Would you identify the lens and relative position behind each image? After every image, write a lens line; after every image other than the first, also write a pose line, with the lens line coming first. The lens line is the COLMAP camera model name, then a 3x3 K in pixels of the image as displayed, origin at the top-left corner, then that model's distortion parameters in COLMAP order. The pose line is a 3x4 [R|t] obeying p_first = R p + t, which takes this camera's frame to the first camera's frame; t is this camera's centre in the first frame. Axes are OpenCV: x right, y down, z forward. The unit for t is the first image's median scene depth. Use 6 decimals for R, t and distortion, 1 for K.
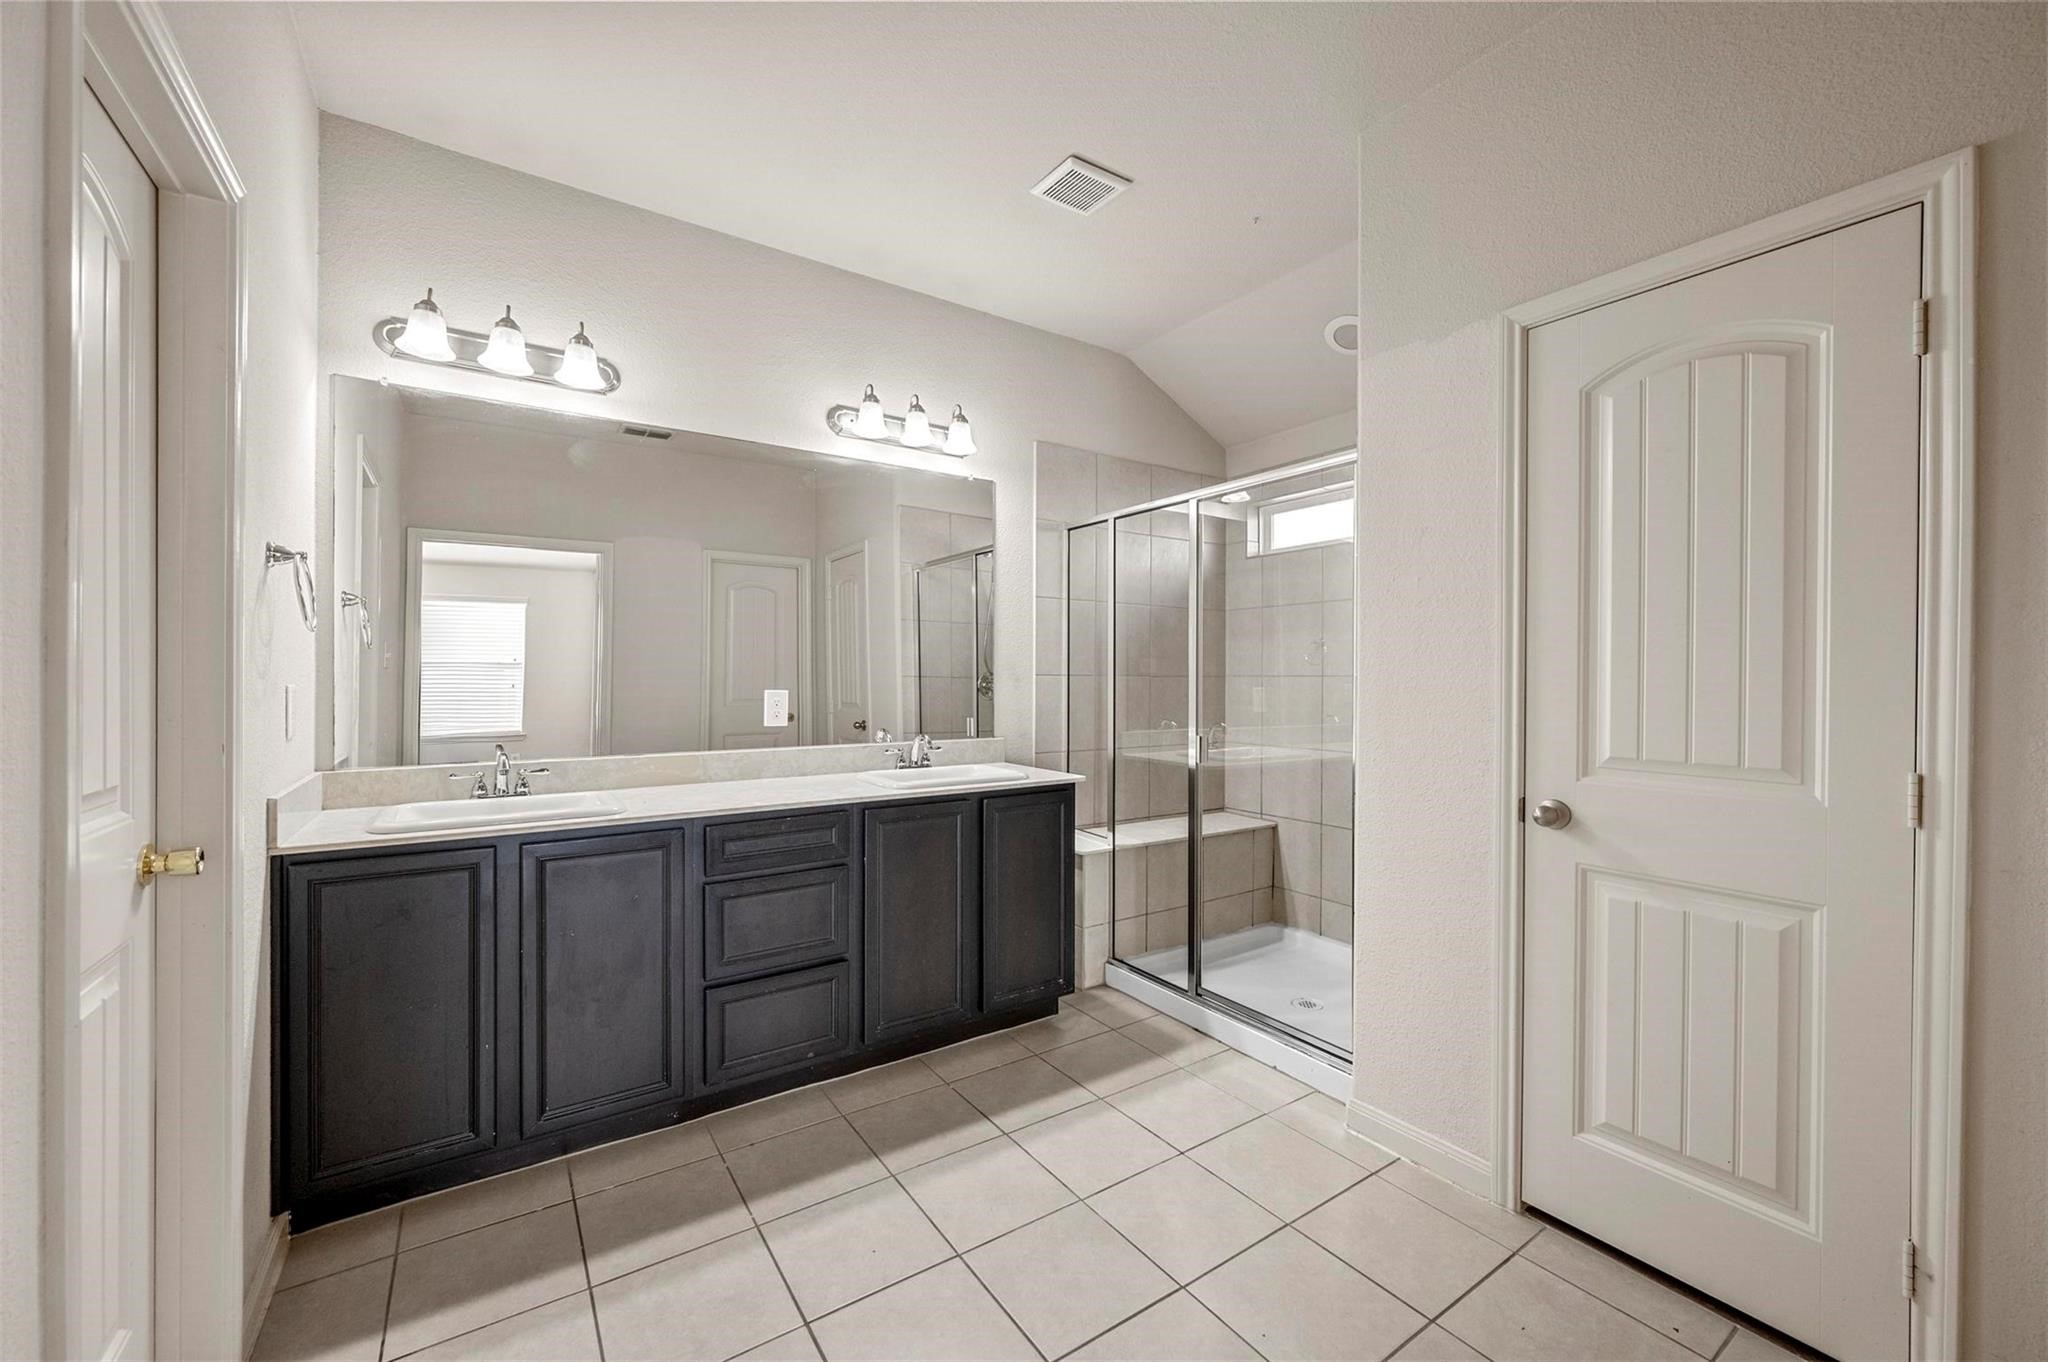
lens RADIAL K [[807.5, 0, 1028.9], [0, 807.5, 678.8], [0, 0, 1]] dist [-0.001688, -0.000395]
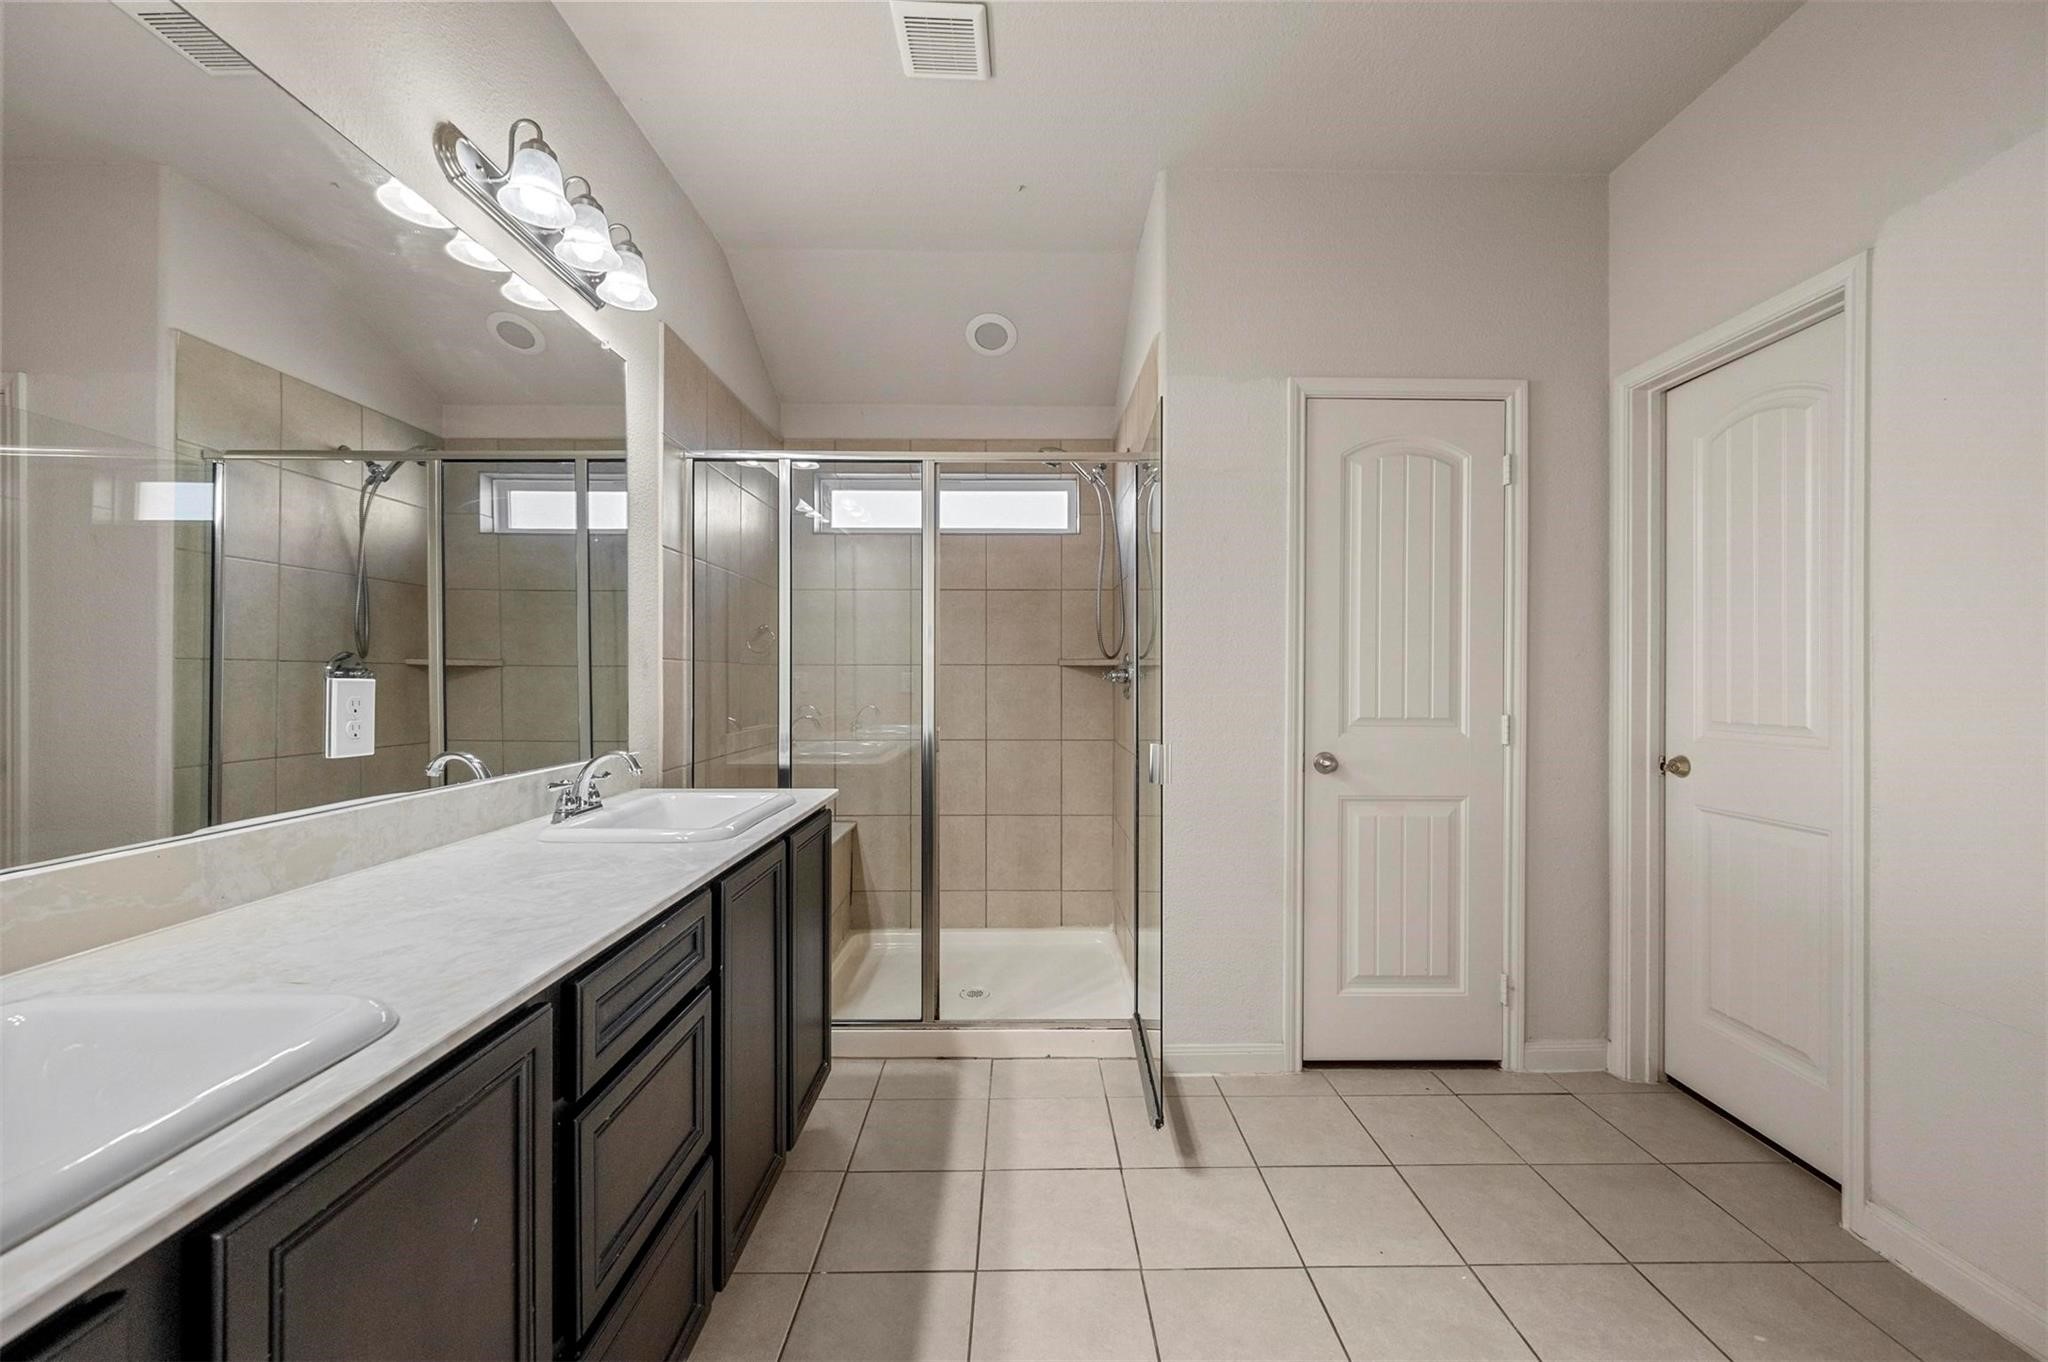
lens RADIAL K [[806.7, 0, 1032.8], [0, 806.7, 674.5], [0, 0, 1]] dist [-0.000608, 0.000117]
pose [[0.551695, -0.000402, 0.834046, -0.507034], [0.001728, 0.999998, -0.000662, 0.013305], [-0.834044, 0.001807, 0.551695, 0.448765]]
